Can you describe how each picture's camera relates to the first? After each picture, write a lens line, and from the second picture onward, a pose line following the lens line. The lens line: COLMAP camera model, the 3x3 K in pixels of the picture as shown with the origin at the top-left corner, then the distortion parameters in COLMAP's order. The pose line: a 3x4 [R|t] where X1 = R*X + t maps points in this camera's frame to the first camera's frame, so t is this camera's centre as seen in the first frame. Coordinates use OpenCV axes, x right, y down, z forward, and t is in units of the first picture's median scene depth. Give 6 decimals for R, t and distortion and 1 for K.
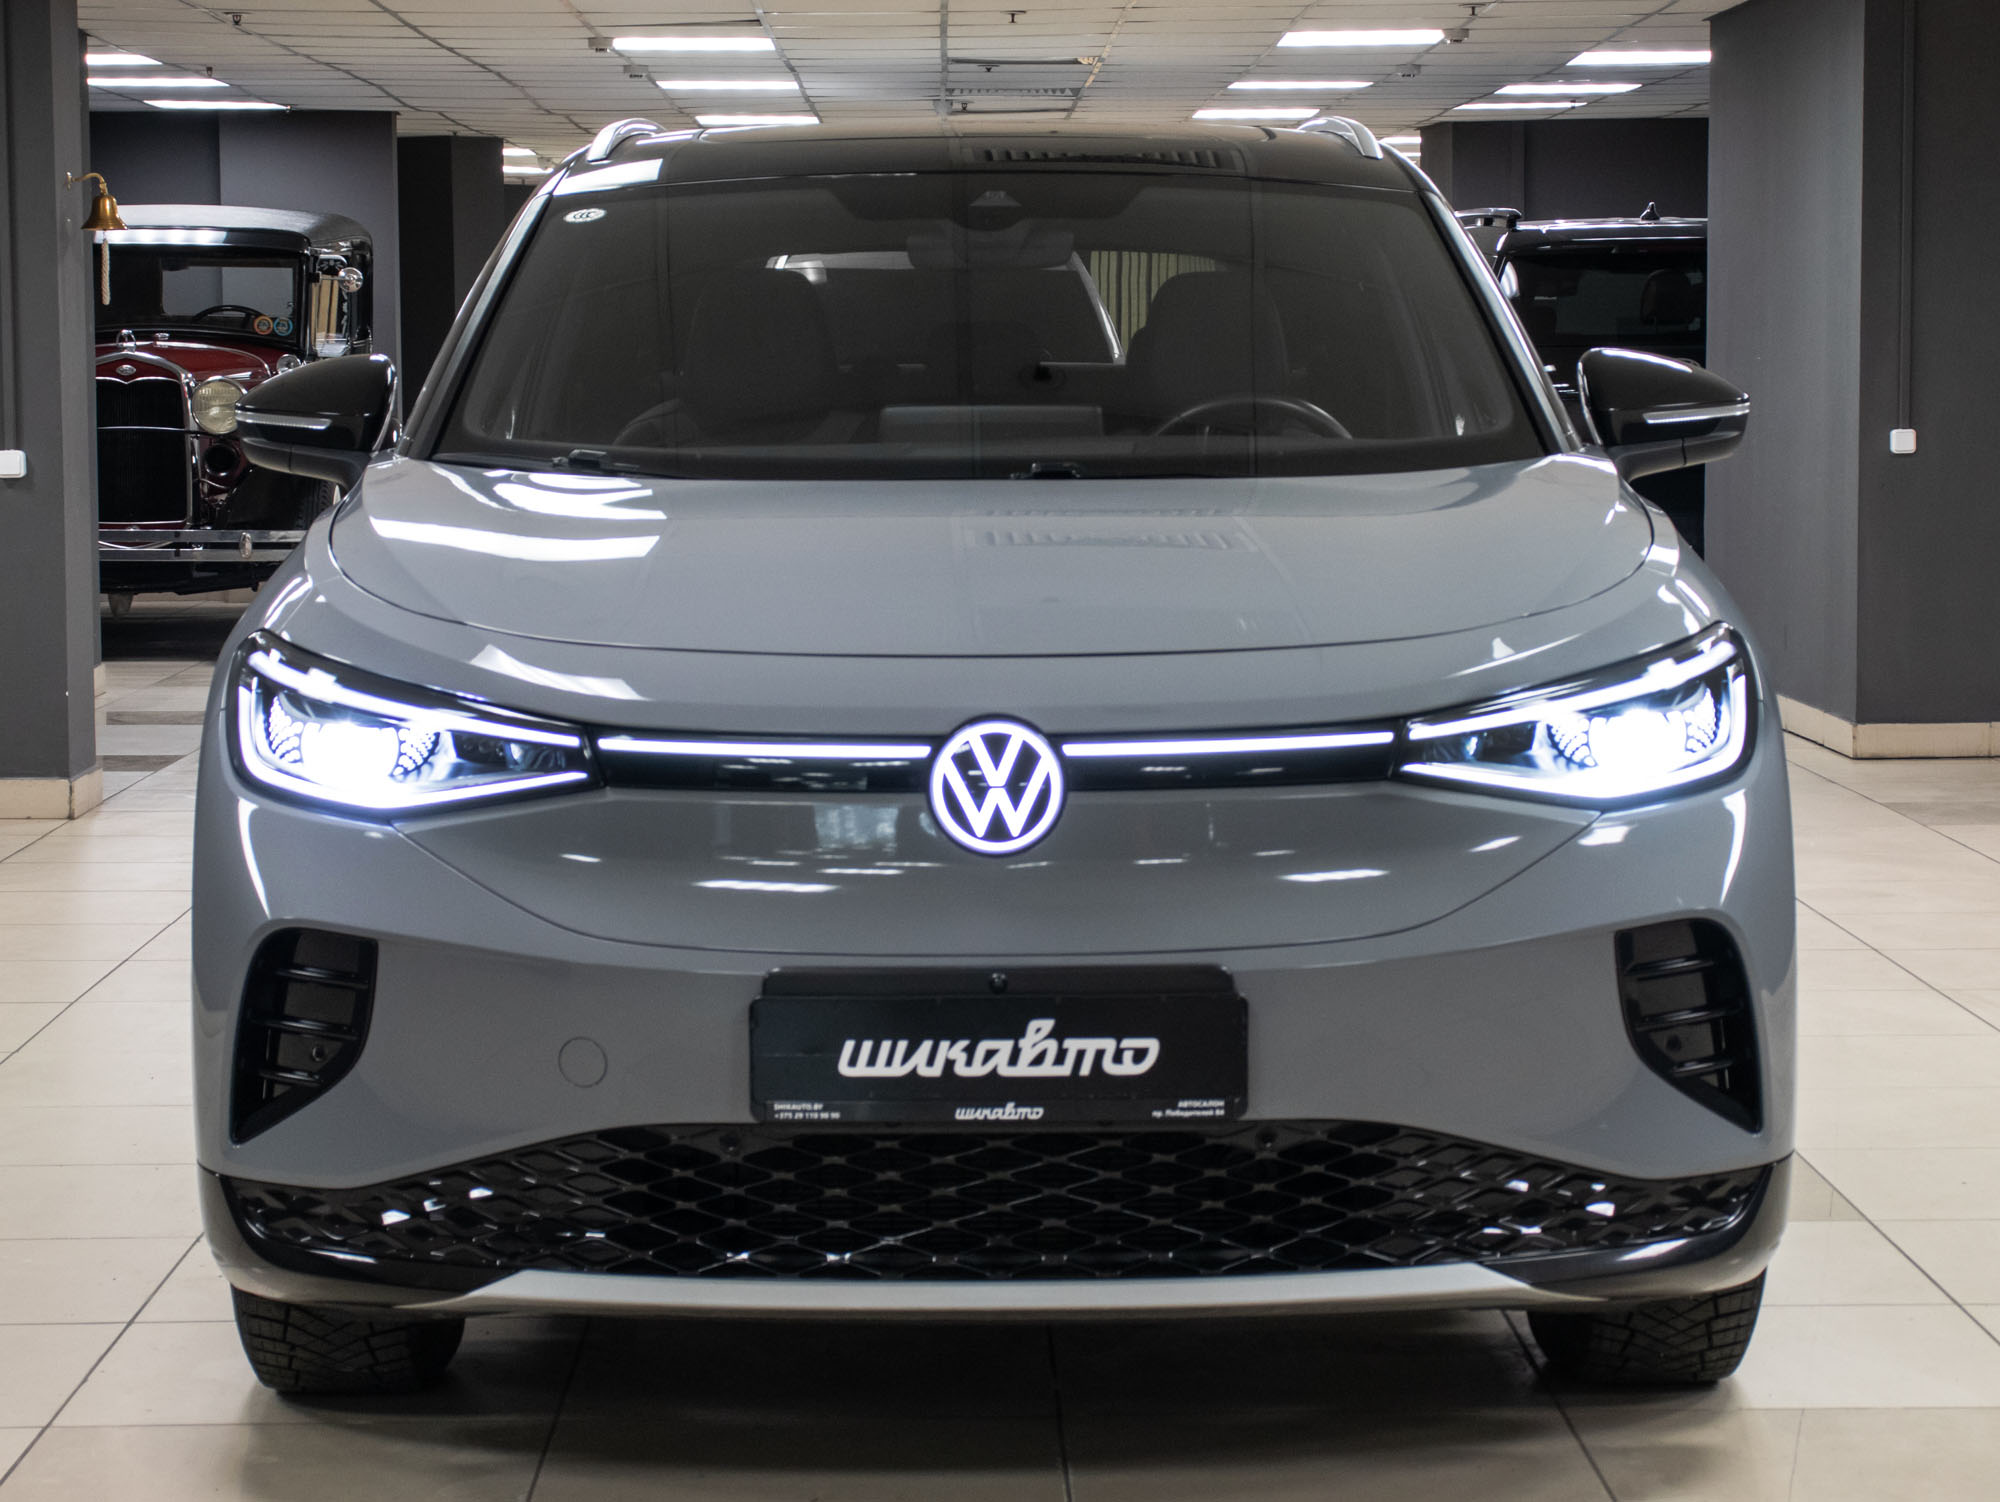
lens RADIAL K [[4796.8, 0, 1060.3], [0, 4796.8, 751.1], [0, 0, 1]] dist [0.211861, 0.220768]
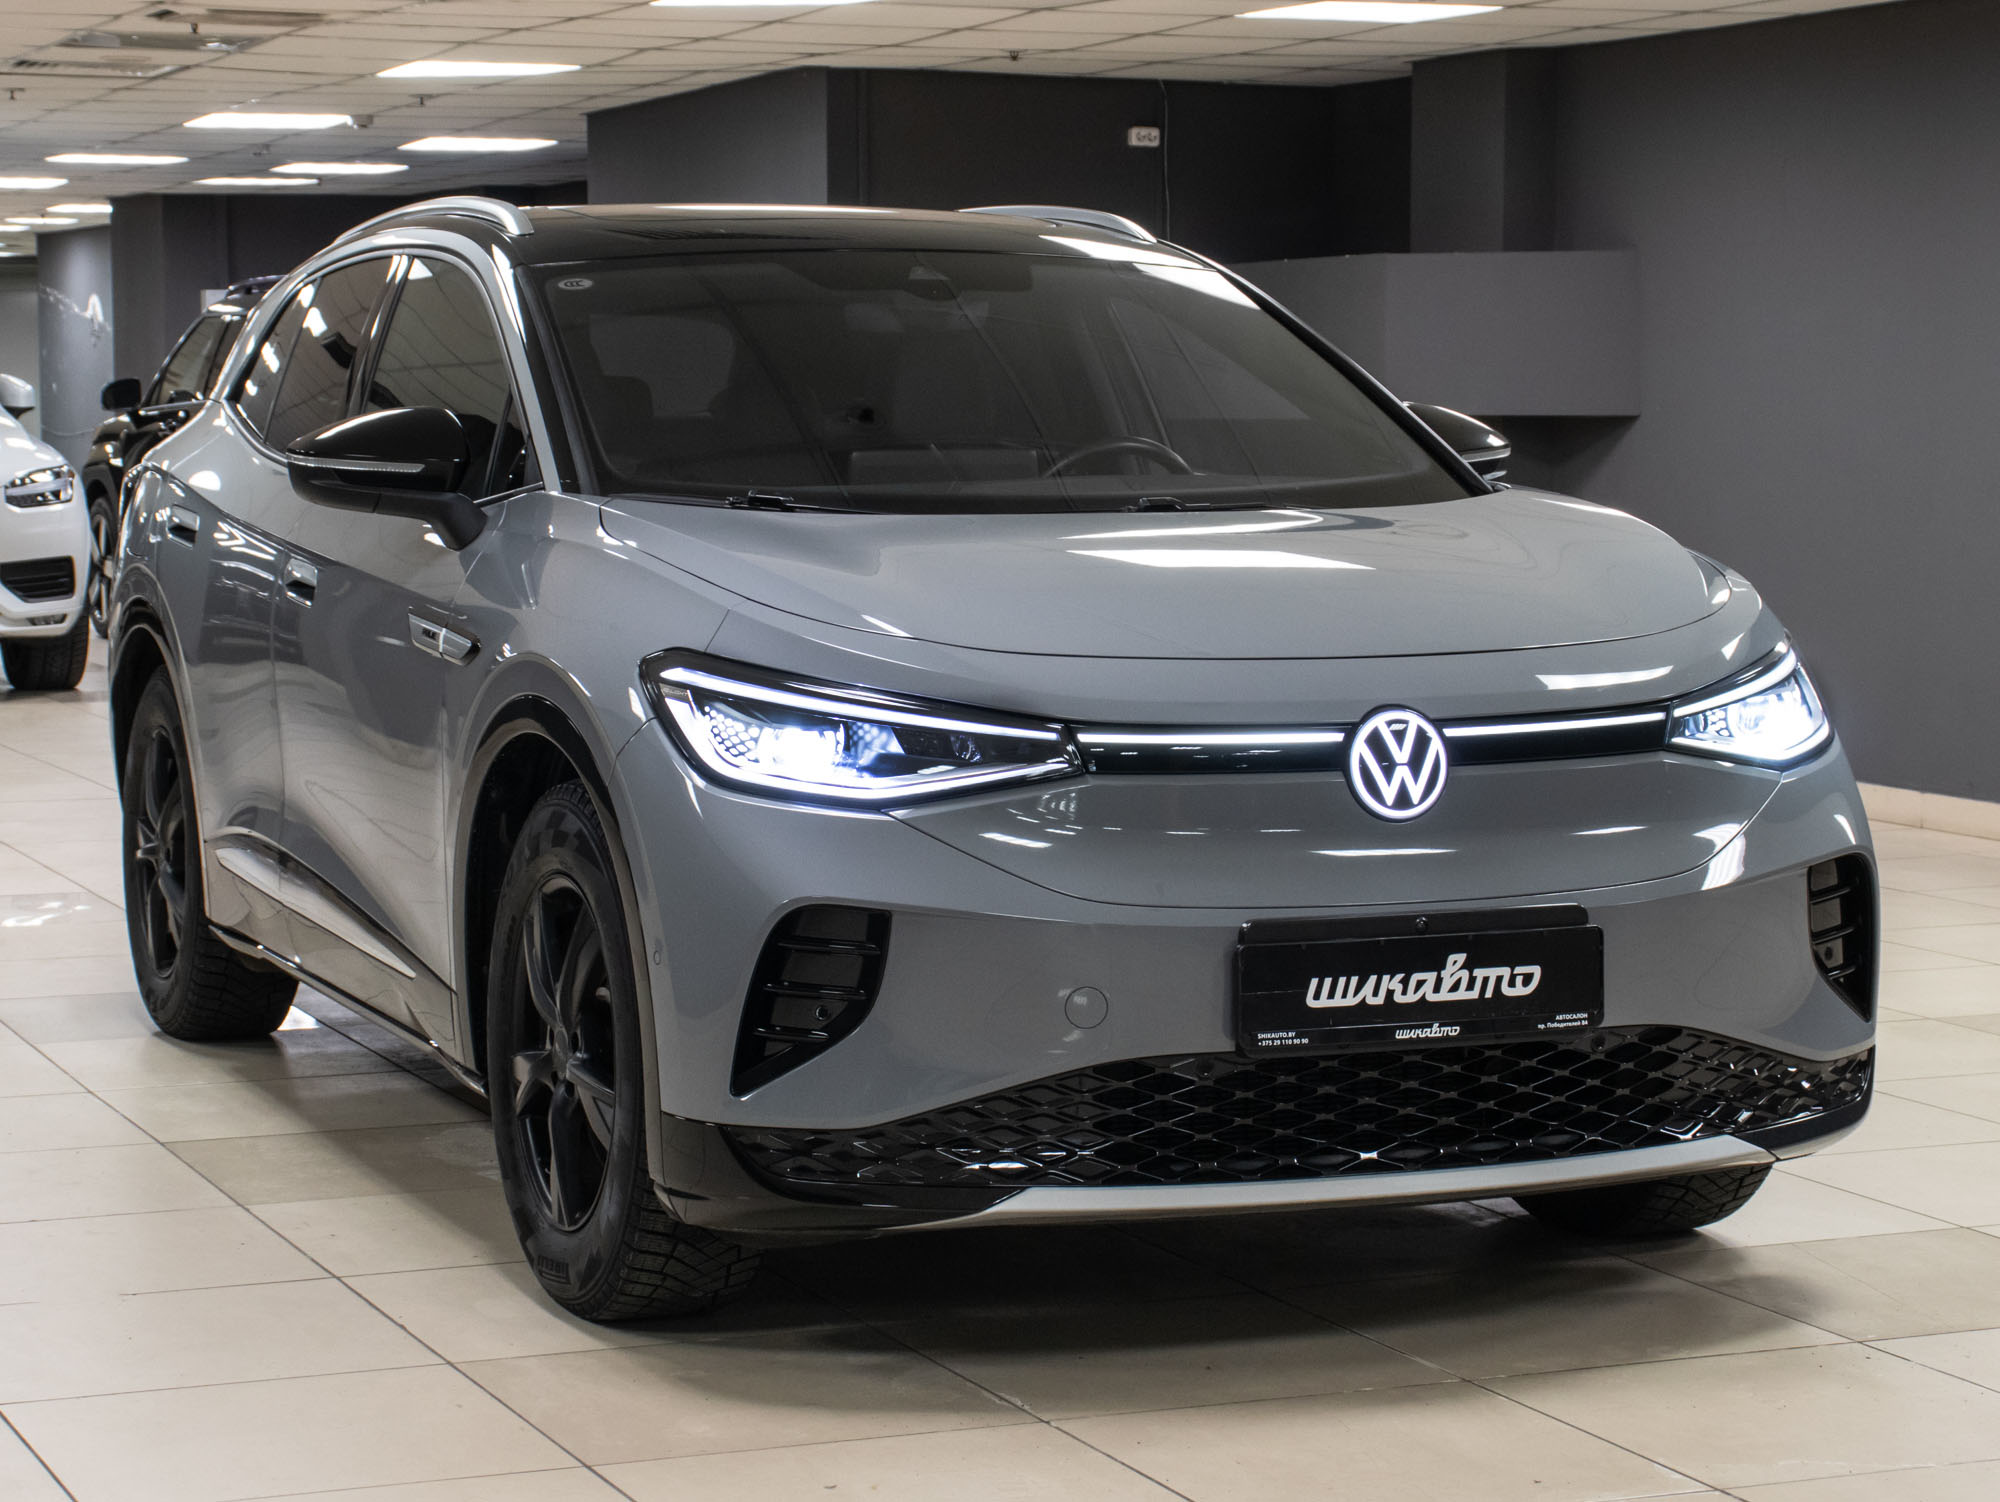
lens RADIAL K [[4408.6, 0, 1000.0], [0, 4408.6, 751.0], [0, 0, 1]] dist [-0.043192, -0.025387]
pose [[0.931797, -0.027433, 0.361943, -0.509636], [0.028834, 0.999583, 0.001530, -0.000460], [-0.361834, 0.009011, 0.932199, 0.000618]]
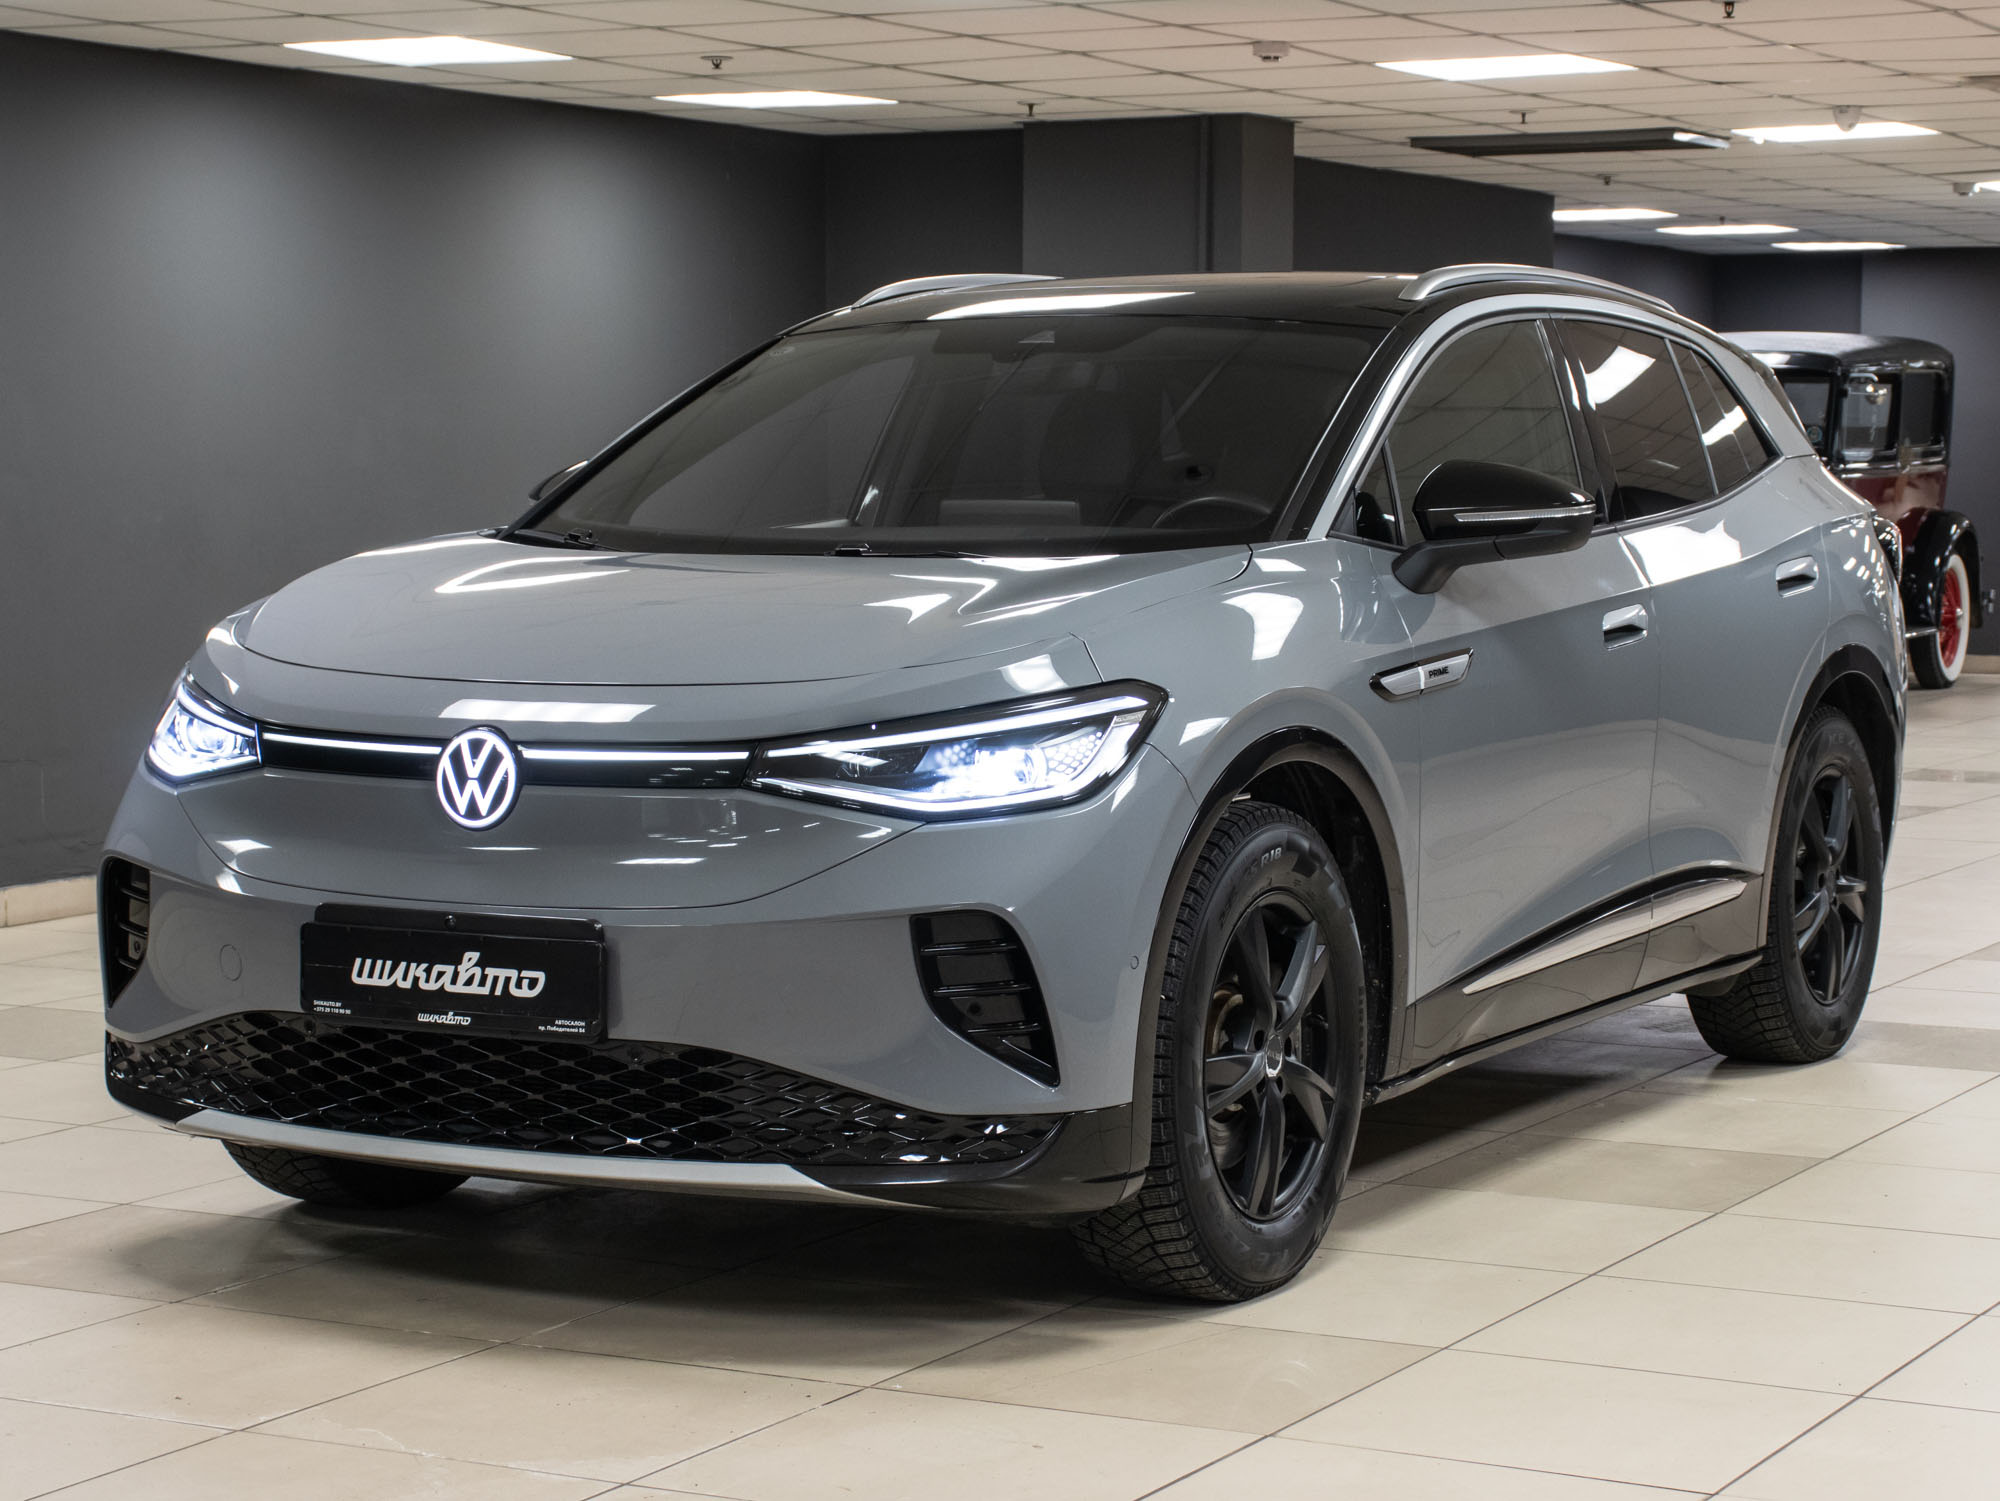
lens RADIAL K [[4283.9, 0, 1000.0], [0, 4283.9, 750.5], [0, 0, 1]] dist [0.015498, 0.004583]
pose [[0.869402, 0.041365, -0.492370, 0.707325], [-0.047967, 0.998849, -0.000781, -0.006538], [0.491771, 0.024296, 0.870386, 0.025269]]
